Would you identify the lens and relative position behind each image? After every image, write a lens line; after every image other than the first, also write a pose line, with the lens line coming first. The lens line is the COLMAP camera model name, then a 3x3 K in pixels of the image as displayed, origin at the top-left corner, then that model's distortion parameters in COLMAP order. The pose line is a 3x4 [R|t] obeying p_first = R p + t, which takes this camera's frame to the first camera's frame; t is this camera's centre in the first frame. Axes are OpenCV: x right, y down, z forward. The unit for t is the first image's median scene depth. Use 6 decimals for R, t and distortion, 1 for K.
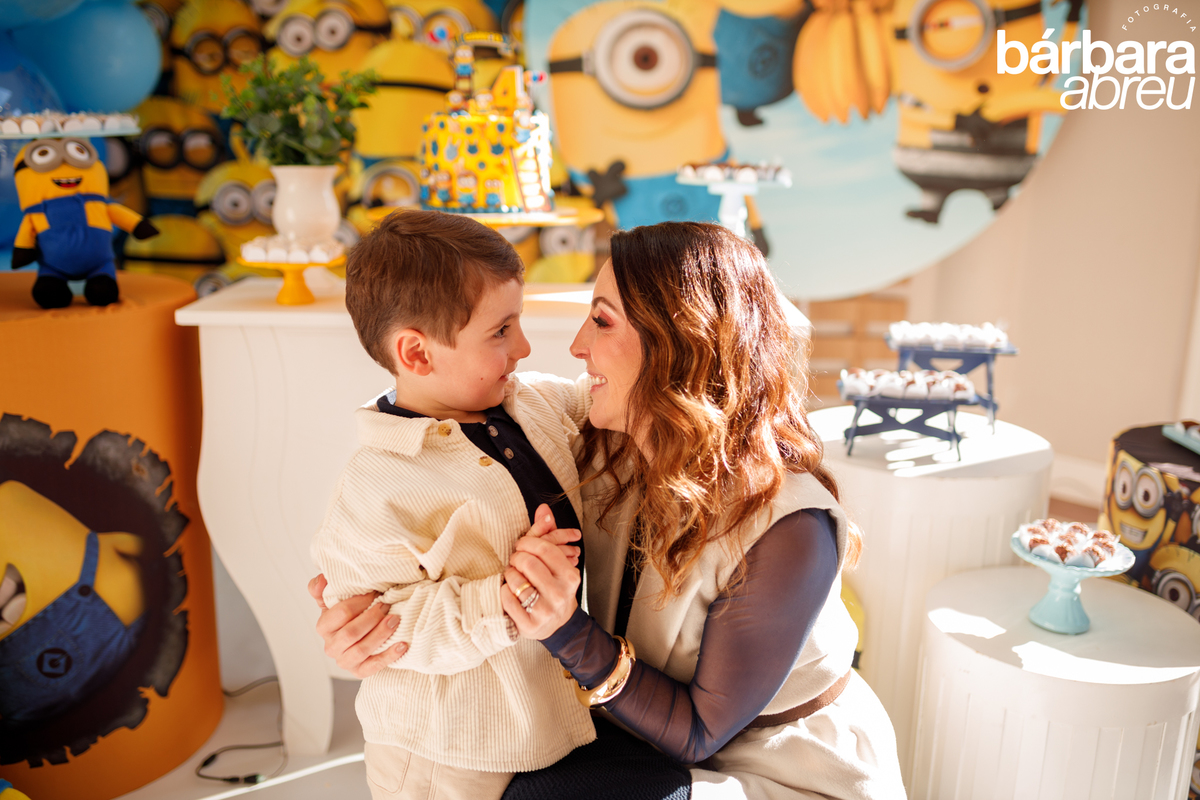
lens RADIAL K [[1138.3, 0, 600.0], [0, 1138.3, 400.0], [0, 0, 1]] dist [-0.067104, 0.095261]
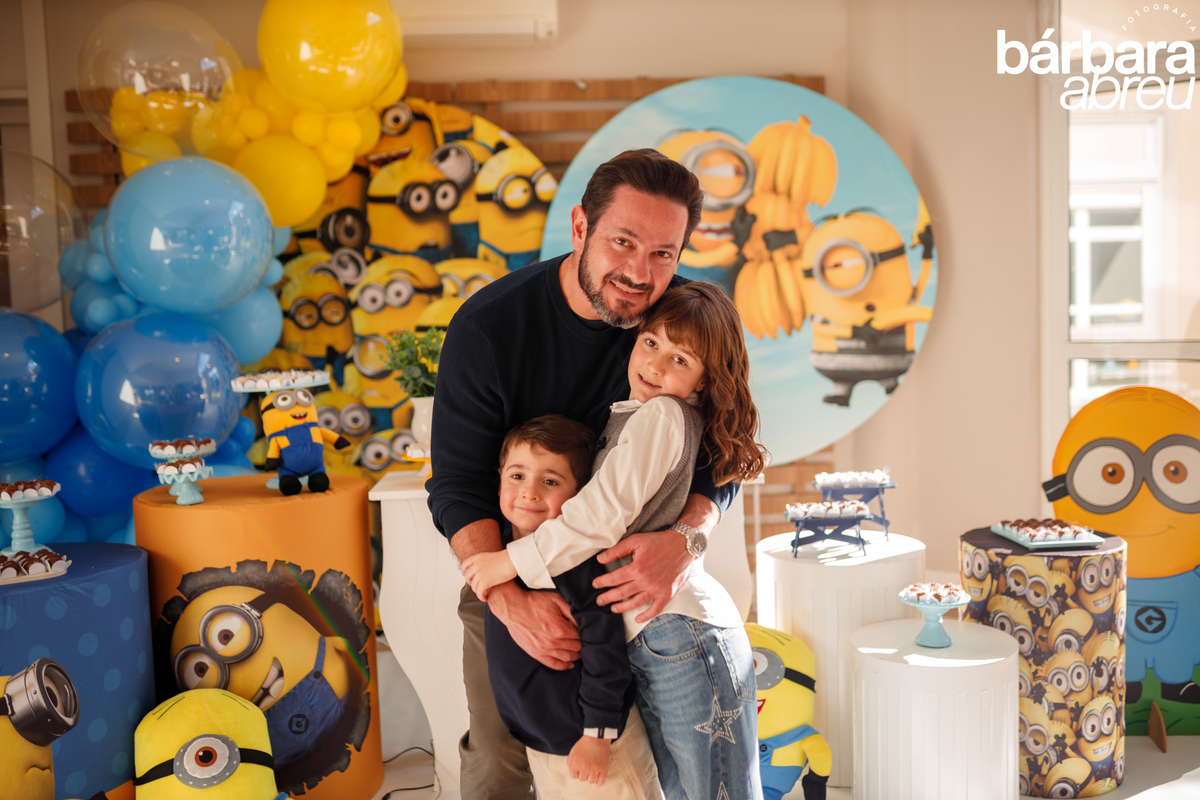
lens RADIAL K [[1138.3, 0, 600.0], [0, 1138.3, 400.0], [0, 0, 1]] dist [-0.067104, 0.095261]
pose [[0.996903, -0.059850, 0.051009, -0.118778], [0.067581, 0.983711, -0.166568, 0.077797], [-0.040209, 0.169499, 0.984710, -0.577587]]
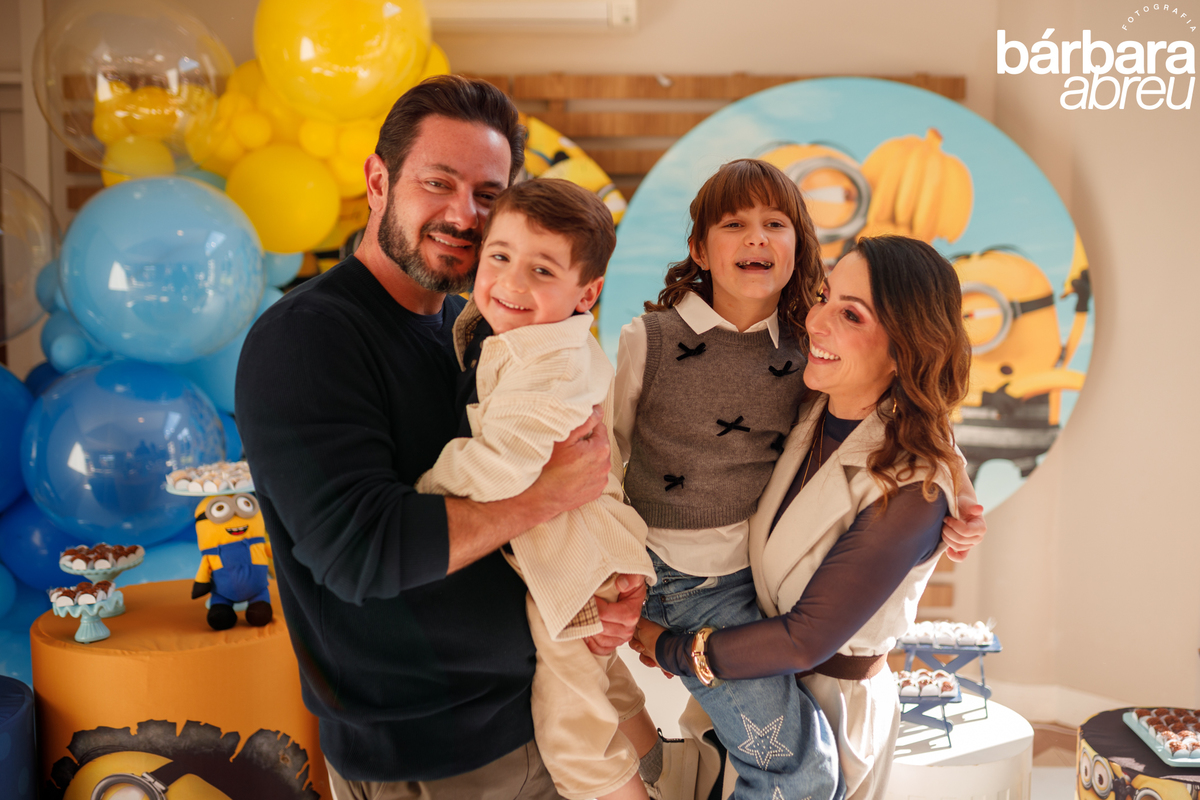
lens RADIAL K [[1230.6, 0, 649.3], [0, 1230.6, 384.0], [0, 0, 1]] dist [-0.077033, 0.126257]
pose [[0.999214, -0.015305, -0.036577, 0.047774], [0.009572, 0.988328, -0.152038, -0.133554], [0.038477, 0.151569, 0.987698, -0.361811]]
